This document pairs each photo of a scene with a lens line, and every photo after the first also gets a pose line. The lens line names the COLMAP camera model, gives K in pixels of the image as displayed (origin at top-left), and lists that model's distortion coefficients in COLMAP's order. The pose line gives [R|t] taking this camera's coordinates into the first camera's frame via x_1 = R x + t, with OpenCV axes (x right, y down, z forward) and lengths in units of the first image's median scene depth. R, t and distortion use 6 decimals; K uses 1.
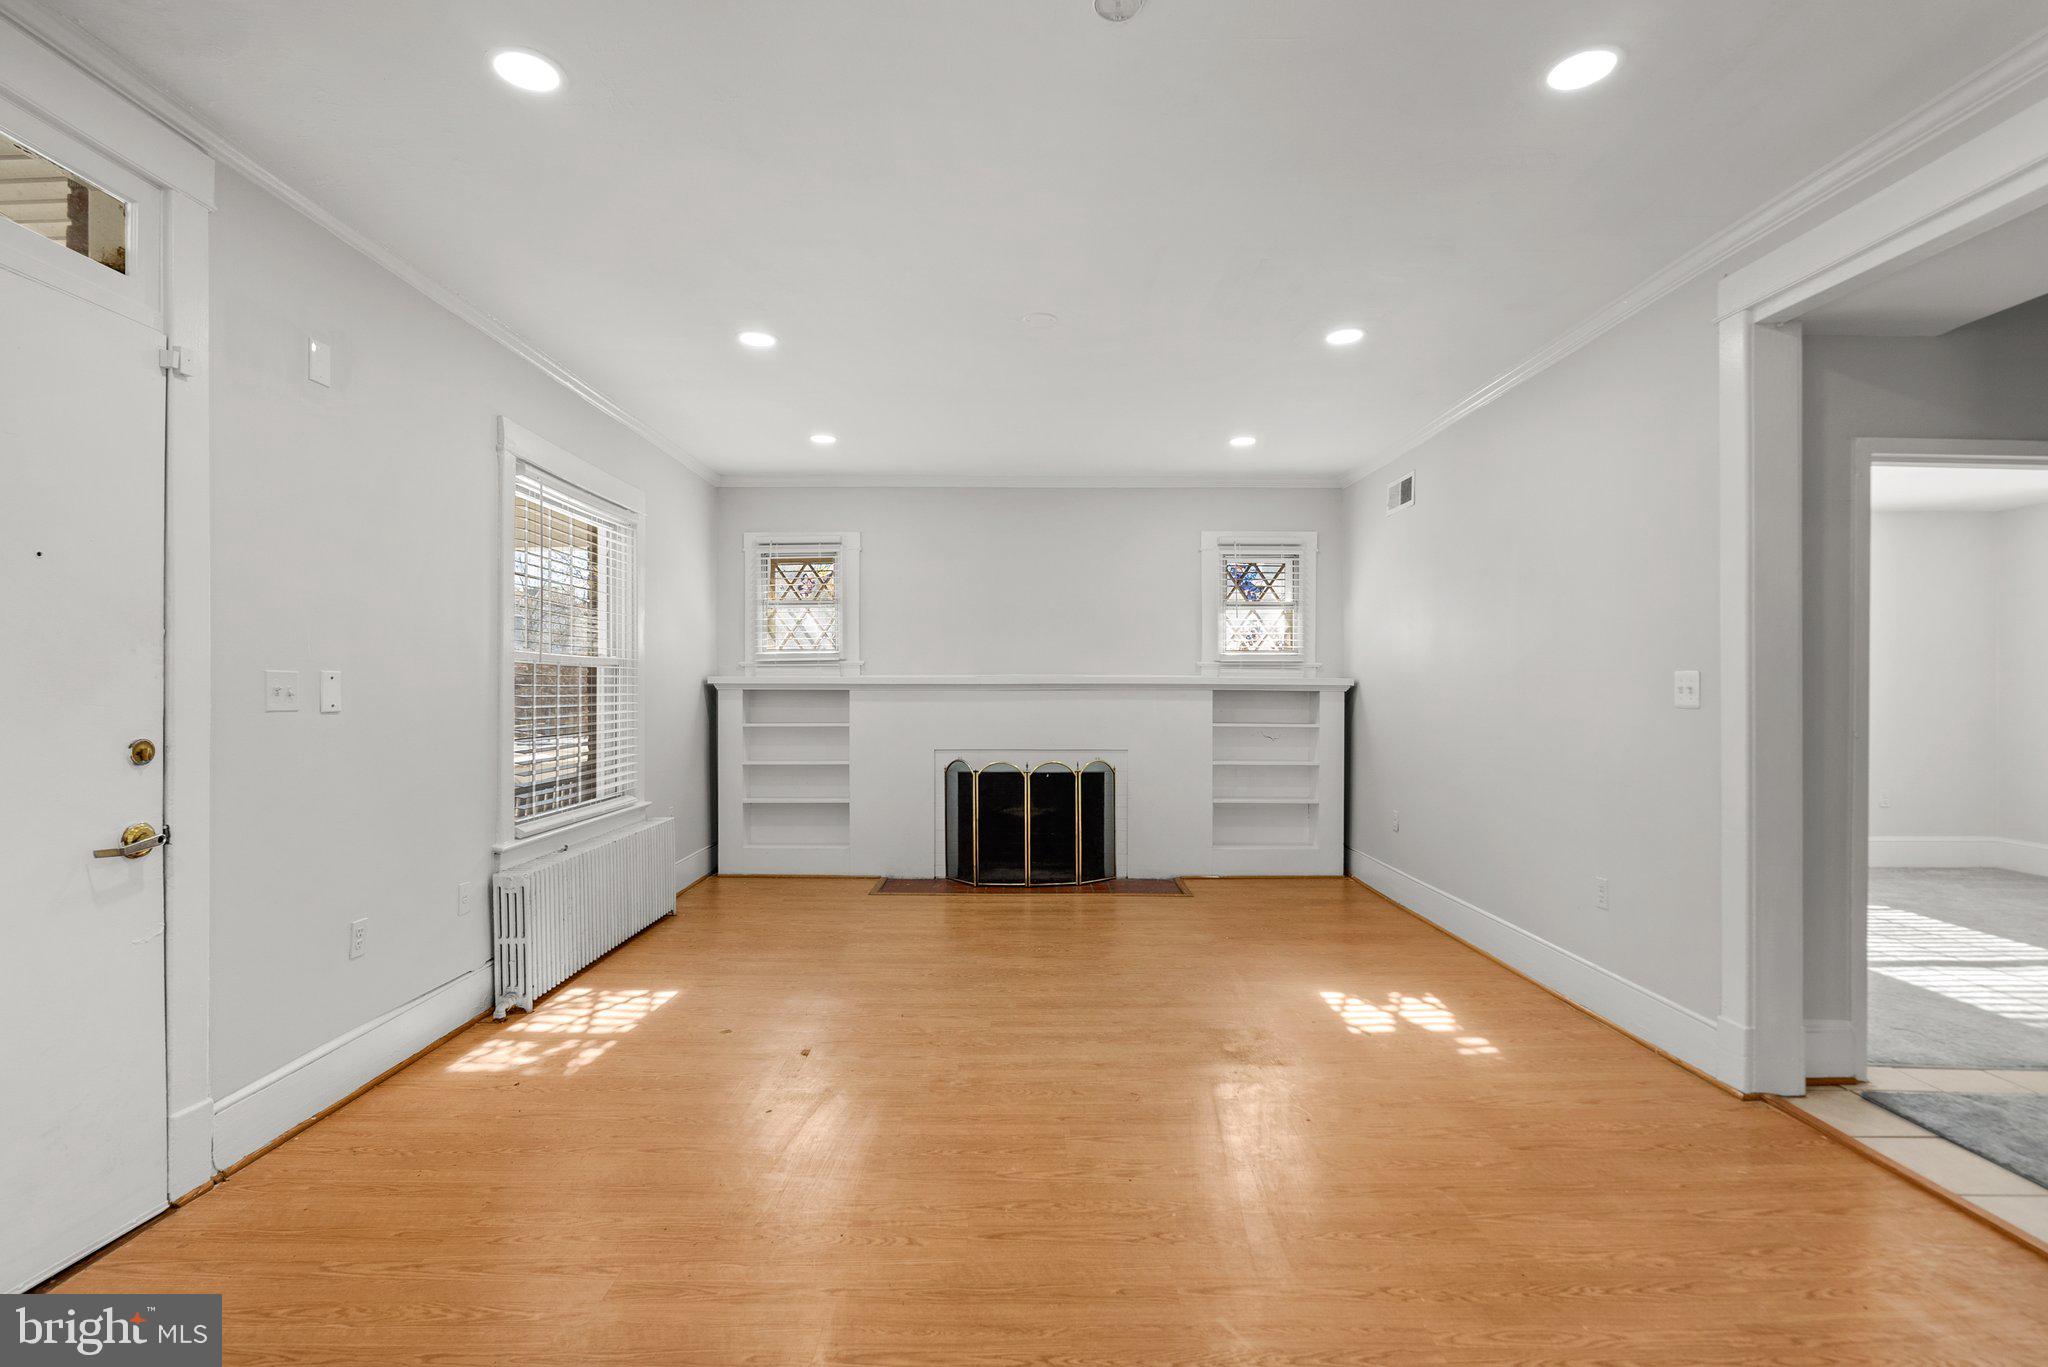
lens RADIAL K [[947.4, 0, 1018.6], [0, 947.4, 686.0], [0, 0, 1]] dist [-0.008671, 0.003265]
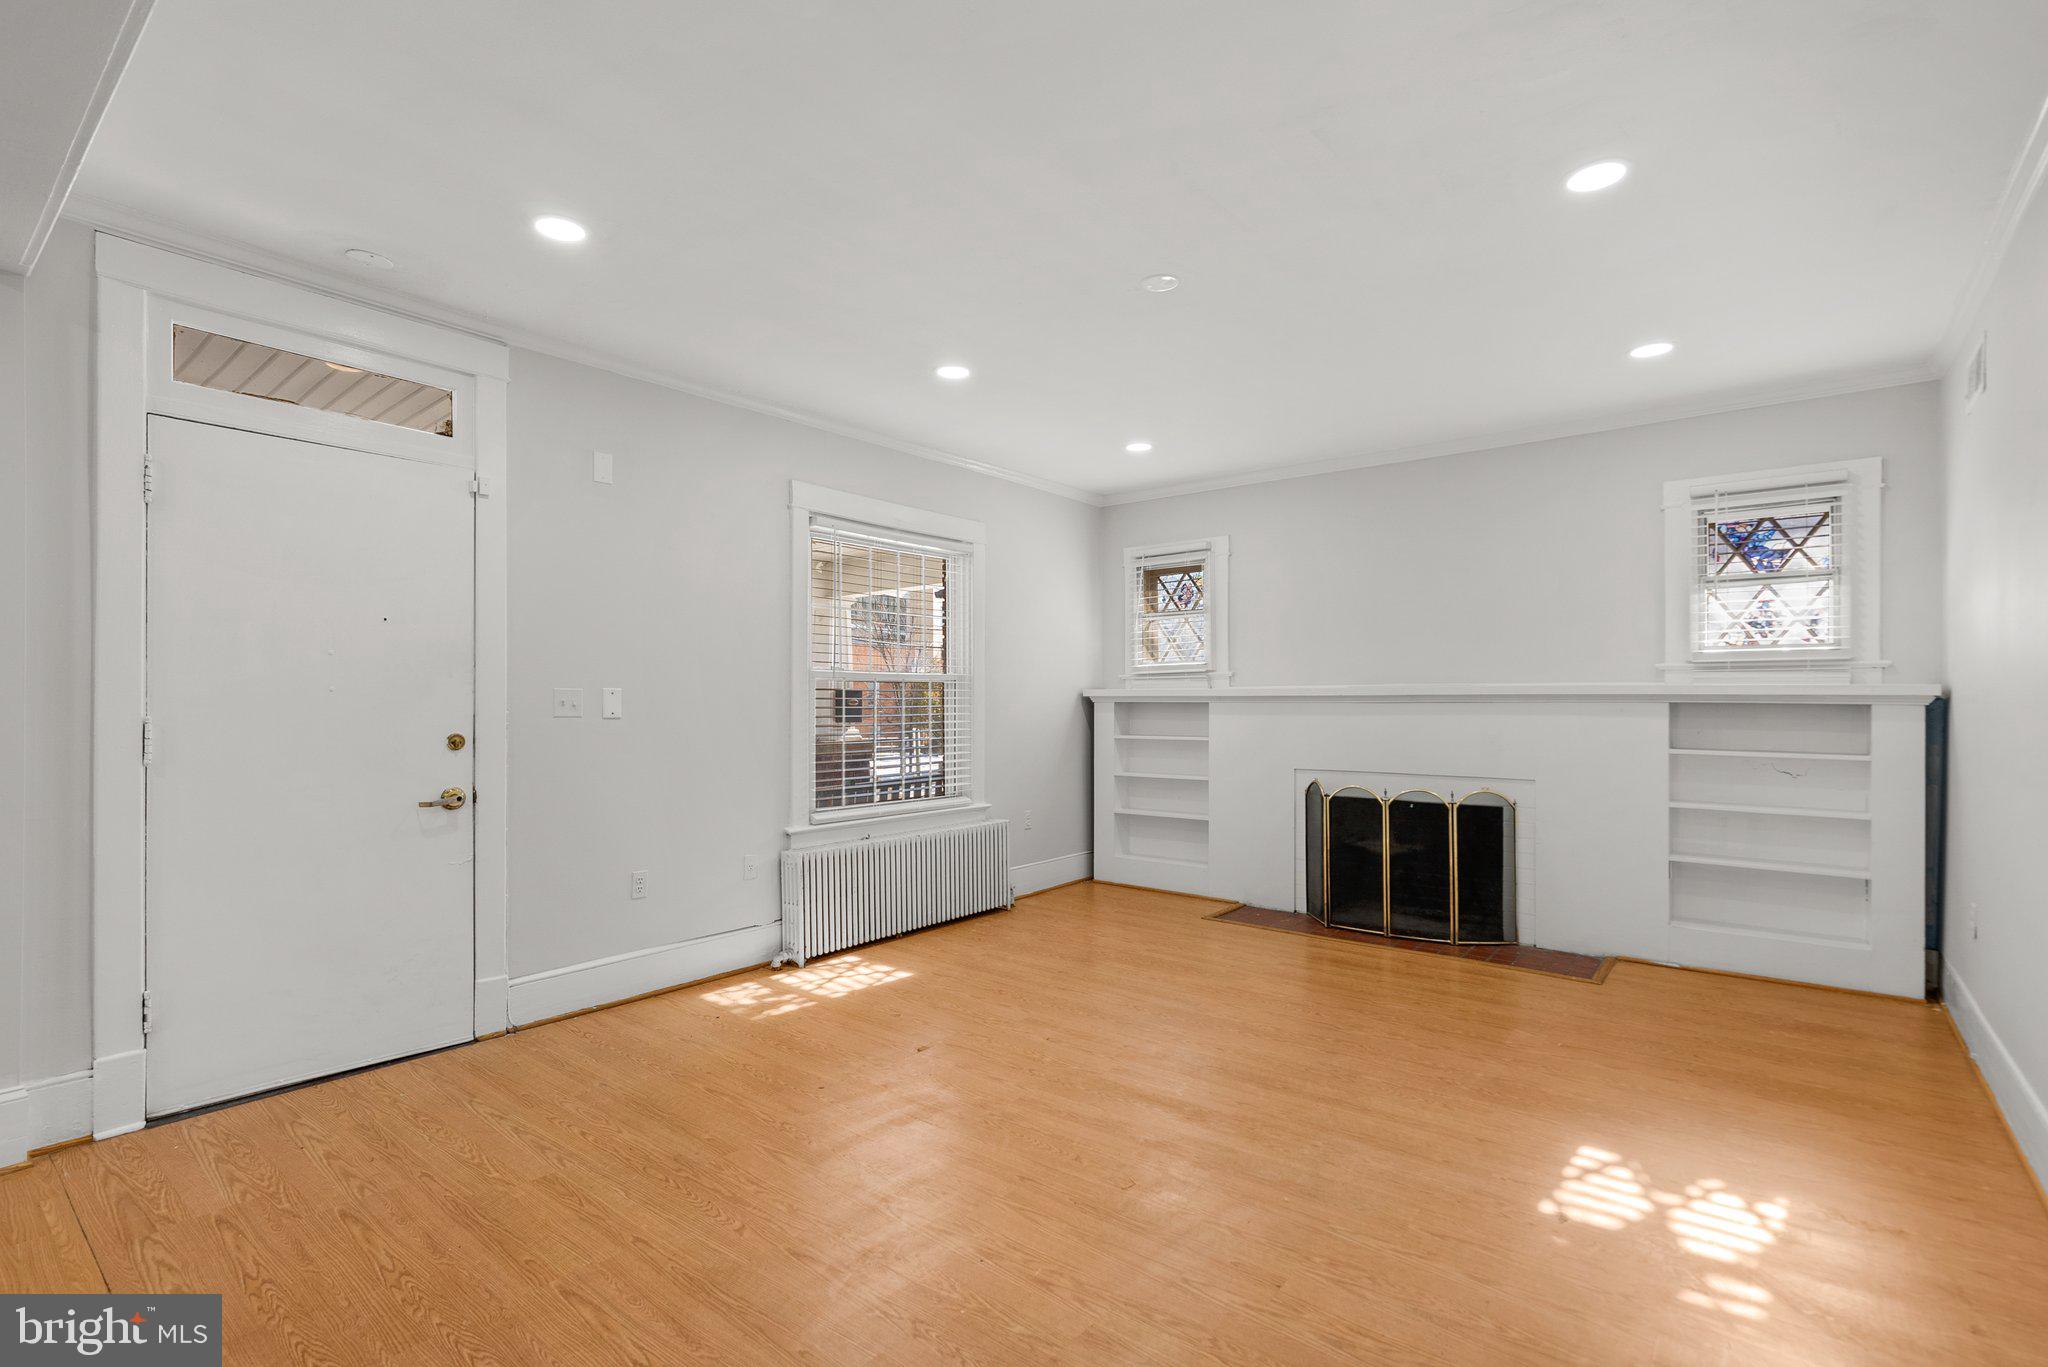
lens RADIAL K [[947.4, 0, 1007.1], [0, 947.4, 698.5], [0, 0, 1]] dist [-0.008671, 0.003265]
pose [[0.772784, -0.003013, -0.634662, 0.294395], [0.002568, 0.999995, -0.001620, 0.001225], [0.634664, -0.000378, 0.772788, 0.143912]]
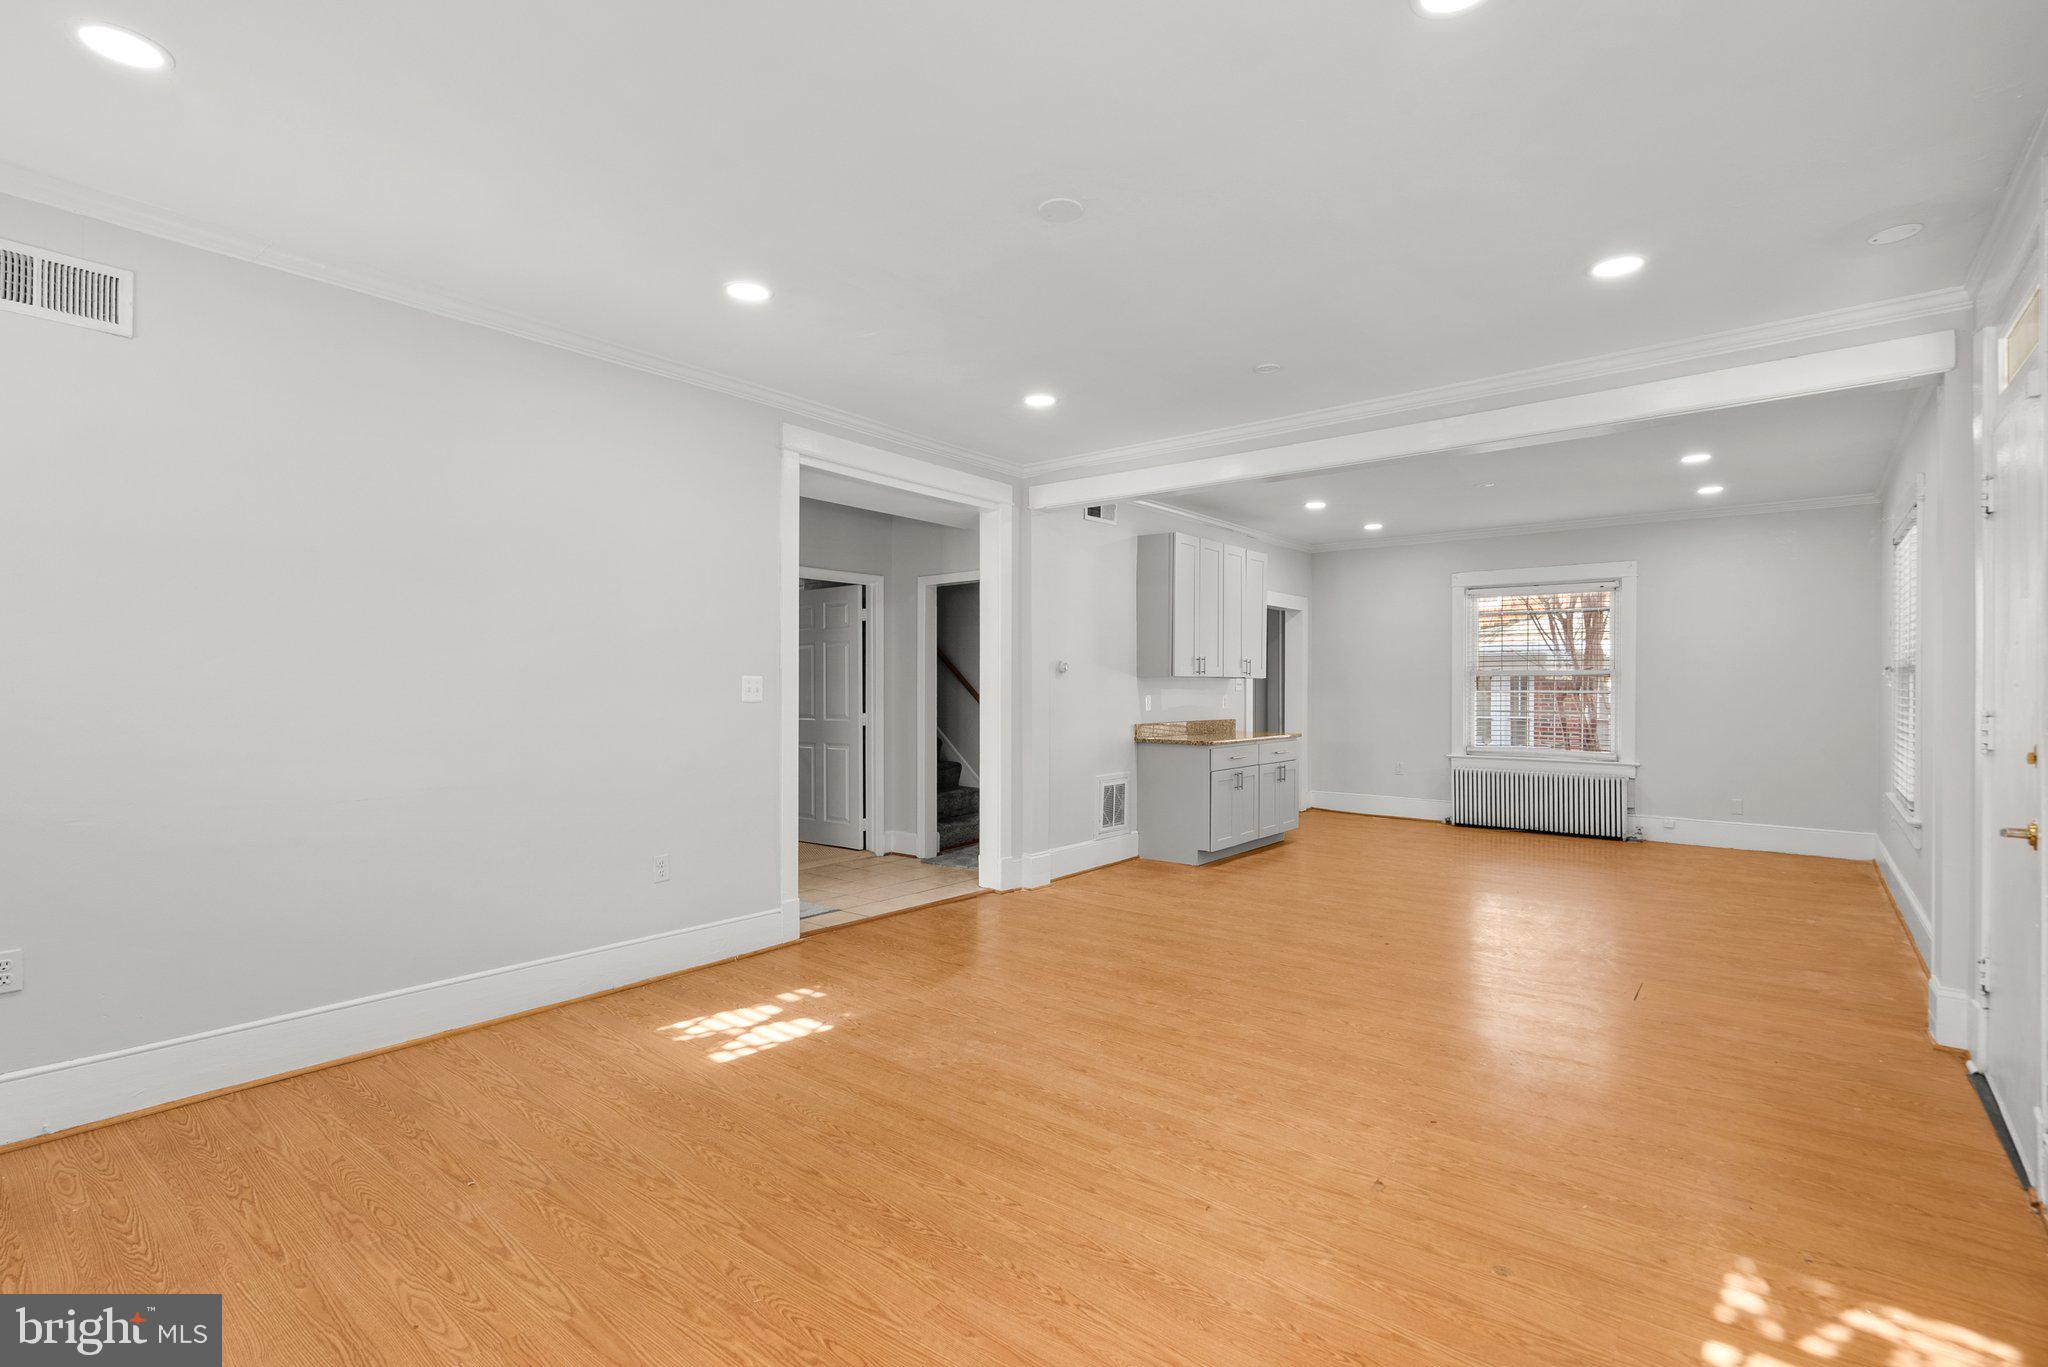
lens RADIAL K [[947.4, 0, 1010.0], [0, 947.4, 694.4], [0, 0, 1]] dist [-0.008671, 0.003265]
pose [[-0.770122, -0.009988, 0.637819, -0.268221], [-0.005918, 0.999946, 0.008513, -0.001943], [-0.637869, 0.002782, -0.770140, 1.004973]]
